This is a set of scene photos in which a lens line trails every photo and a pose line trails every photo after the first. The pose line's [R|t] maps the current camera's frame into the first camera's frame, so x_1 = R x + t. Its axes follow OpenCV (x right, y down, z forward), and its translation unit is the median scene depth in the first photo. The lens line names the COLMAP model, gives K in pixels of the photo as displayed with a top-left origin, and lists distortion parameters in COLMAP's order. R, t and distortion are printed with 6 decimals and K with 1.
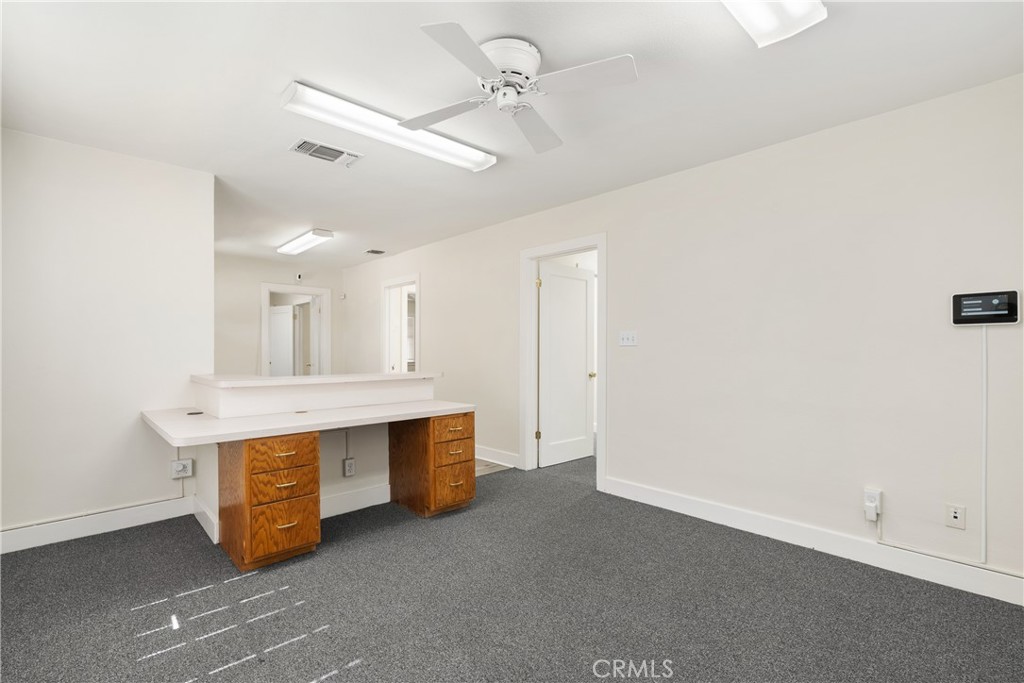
lens RADIAL K [[476.1, 0, 515.4], [0, 476.1, 351.9], [0, 0, 1]] dist [0.004465, 0.000223]
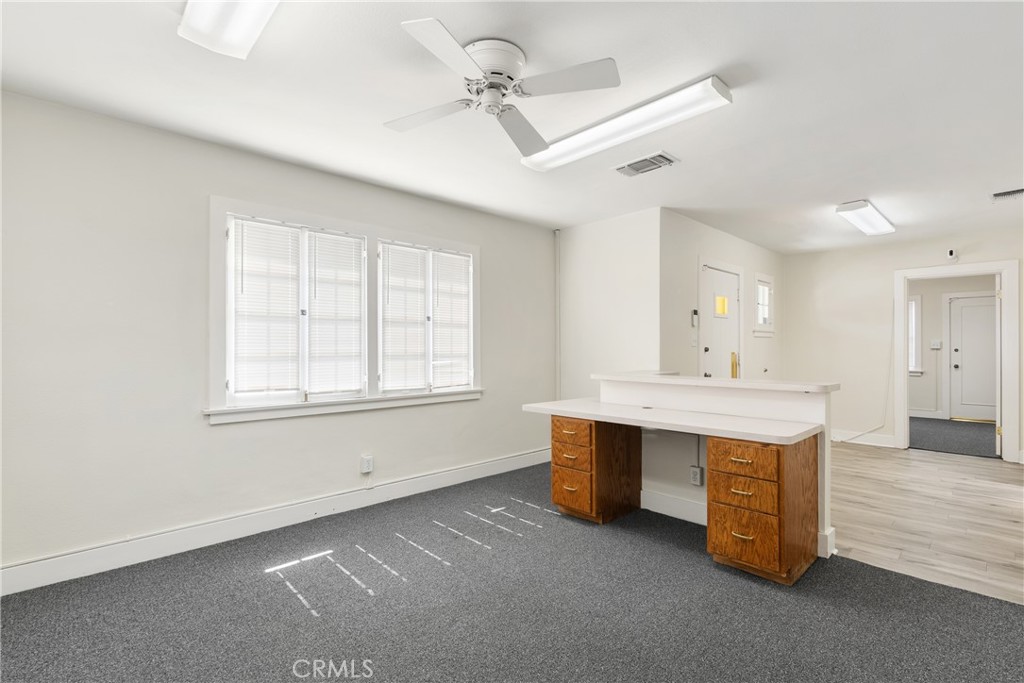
lens RADIAL K [[476.1, 0, 515.4], [0, 476.1, 351.9], [0, 0, 1]] dist [0.004465, 0.000223]
pose [[-0.018883, 0.002882, -0.999818, 0.724970], [-0.006575, 0.999974, 0.003006, -0.004002], [0.999800, 0.006630, -0.018863, 0.796582]]
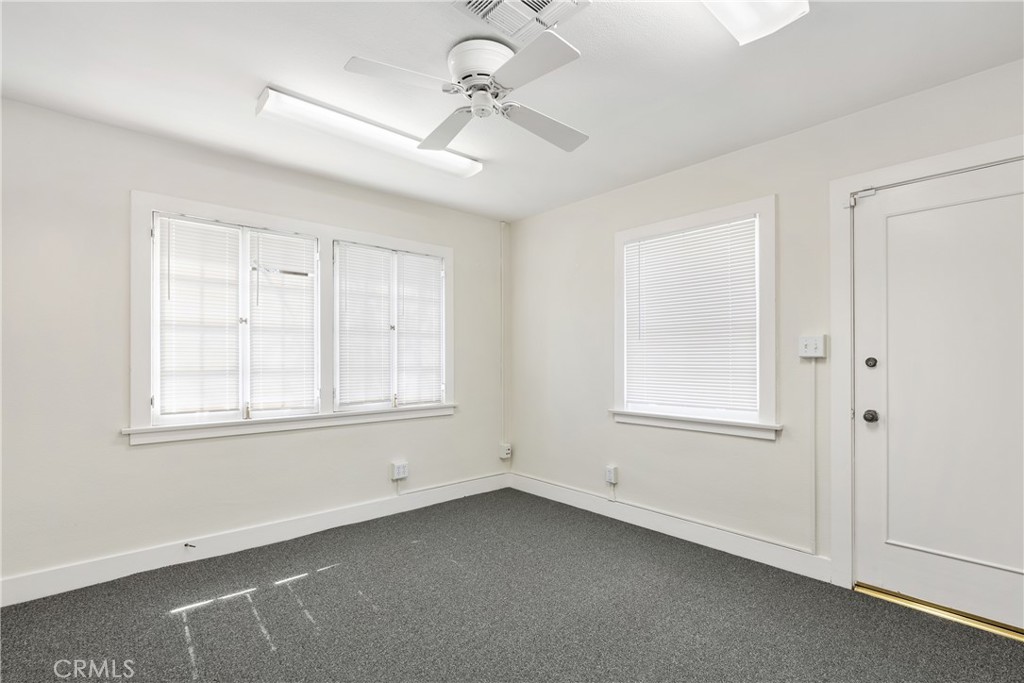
lens RADIAL K [[475.2, 0, 520.3], [0, 475.2, 364.3], [0, 0, 1]] dist [-0.001332, -0.000403]
pose [[-0.047071, 0.004778, -0.998880, -1.153329], [-0.004212, 0.999979, 0.004982, -0.020244], [0.998883, 0.004442, -0.047050, 2.643792]]
